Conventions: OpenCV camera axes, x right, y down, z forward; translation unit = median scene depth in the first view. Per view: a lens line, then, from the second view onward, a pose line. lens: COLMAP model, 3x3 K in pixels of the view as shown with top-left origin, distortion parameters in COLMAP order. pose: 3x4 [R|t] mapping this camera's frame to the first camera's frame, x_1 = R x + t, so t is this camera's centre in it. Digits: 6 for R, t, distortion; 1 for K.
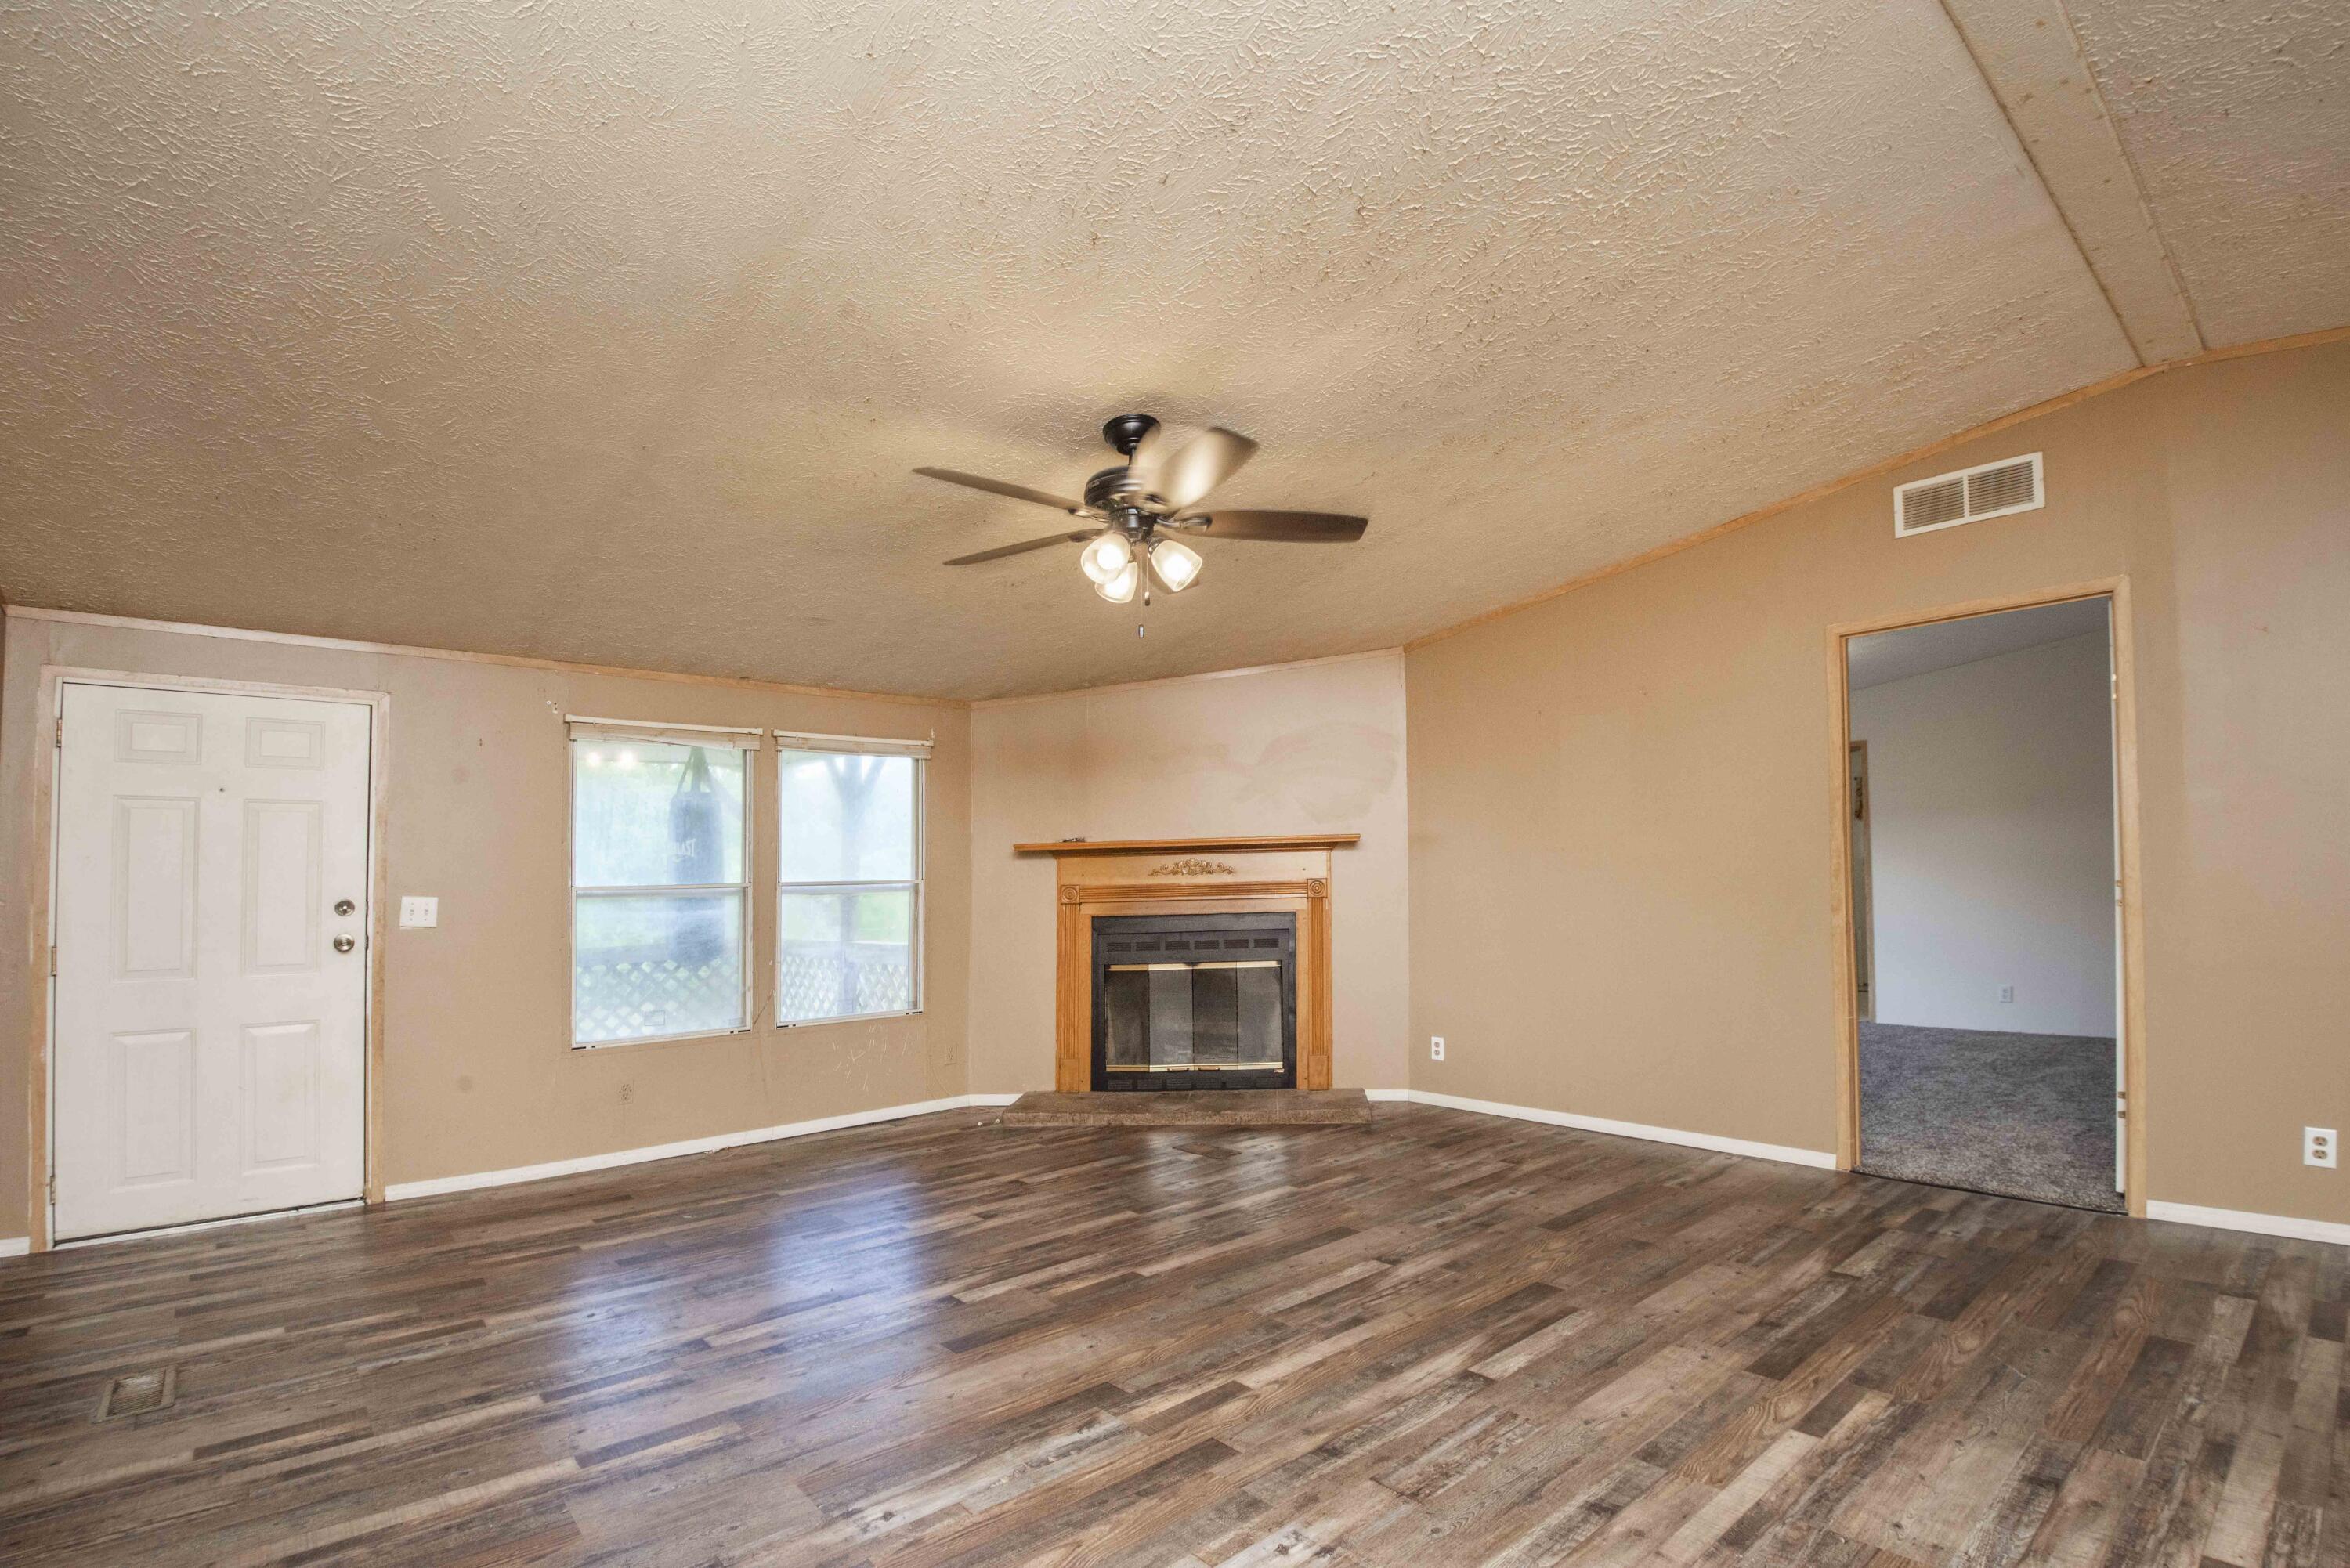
lens RADIAL K [[1044.3, 0, 1180.7], [0, 1044.3, 847.0], [0, 0, 1]] dist [-0.004062, -0.025525]
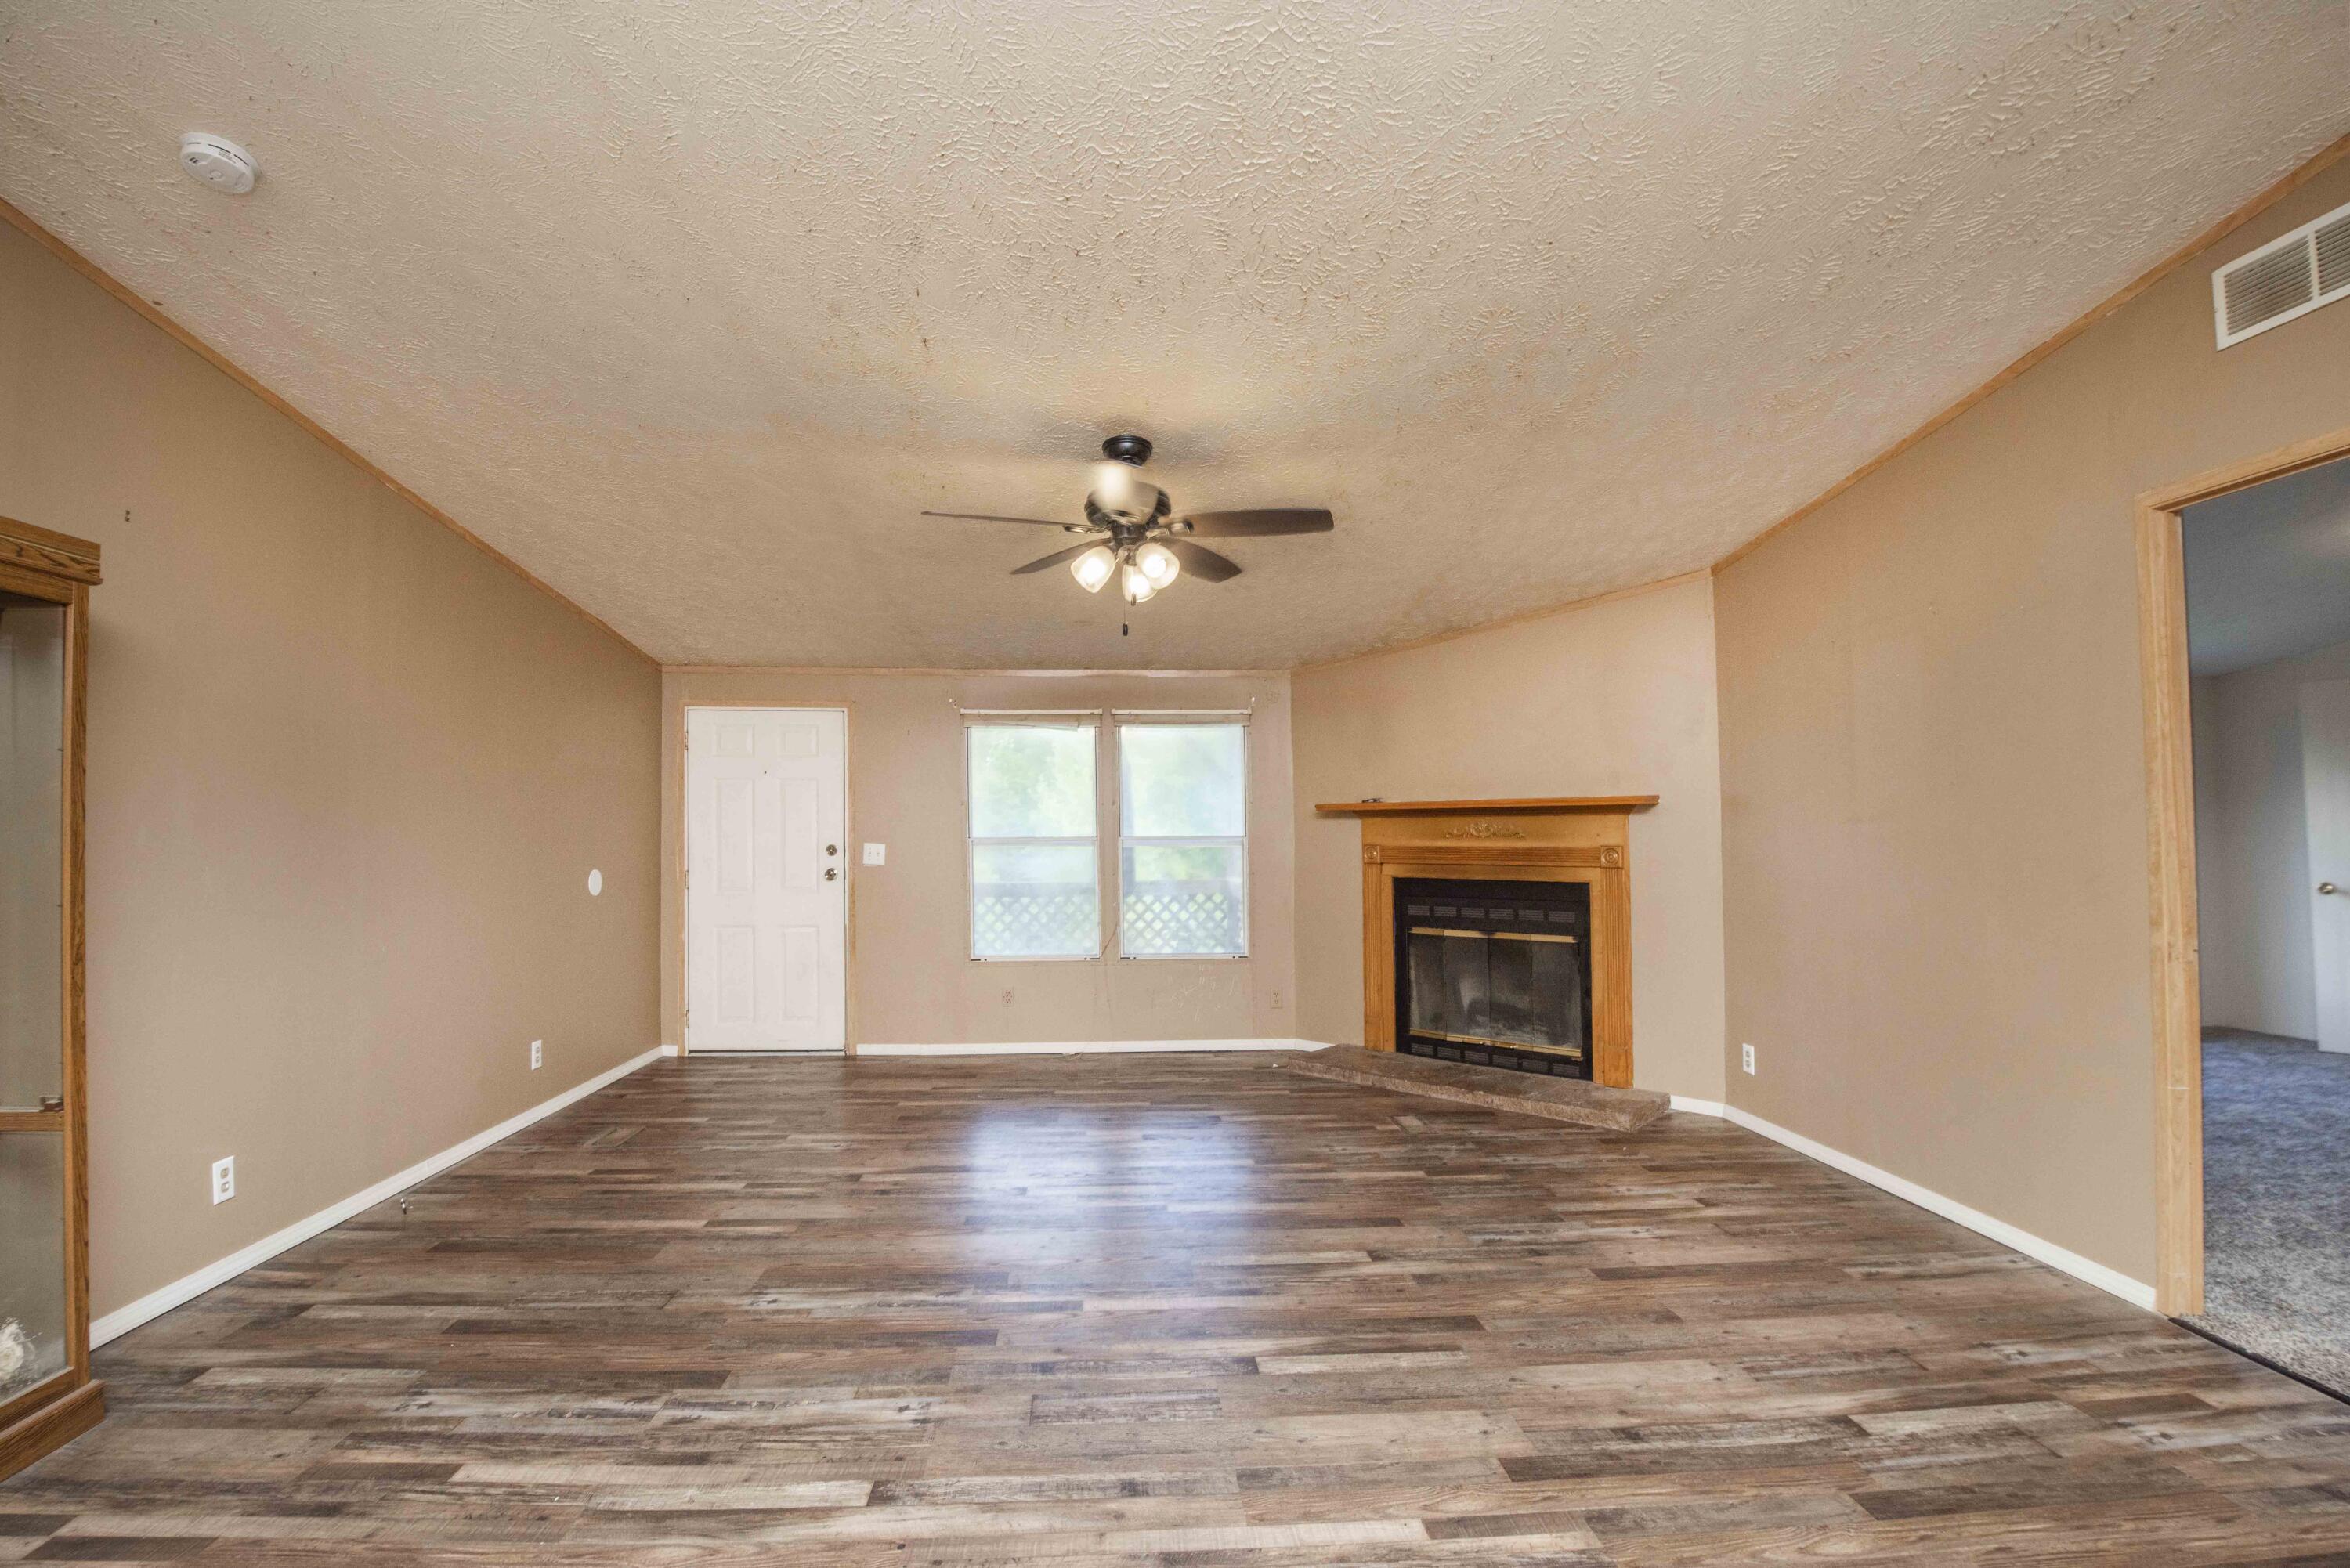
lens RADIAL K [[1063.6, 0, 1169.1], [0, 1063.6, 796.7], [0, 0, 1]] dist [-0.013664, -0.014361]
pose [[0.794688, 0.000233, -0.607019, 0.535900], [0.006093, 0.999946, 0.008361, -0.029634], [0.606988, -0.010343, 0.794644, 0.095399]]
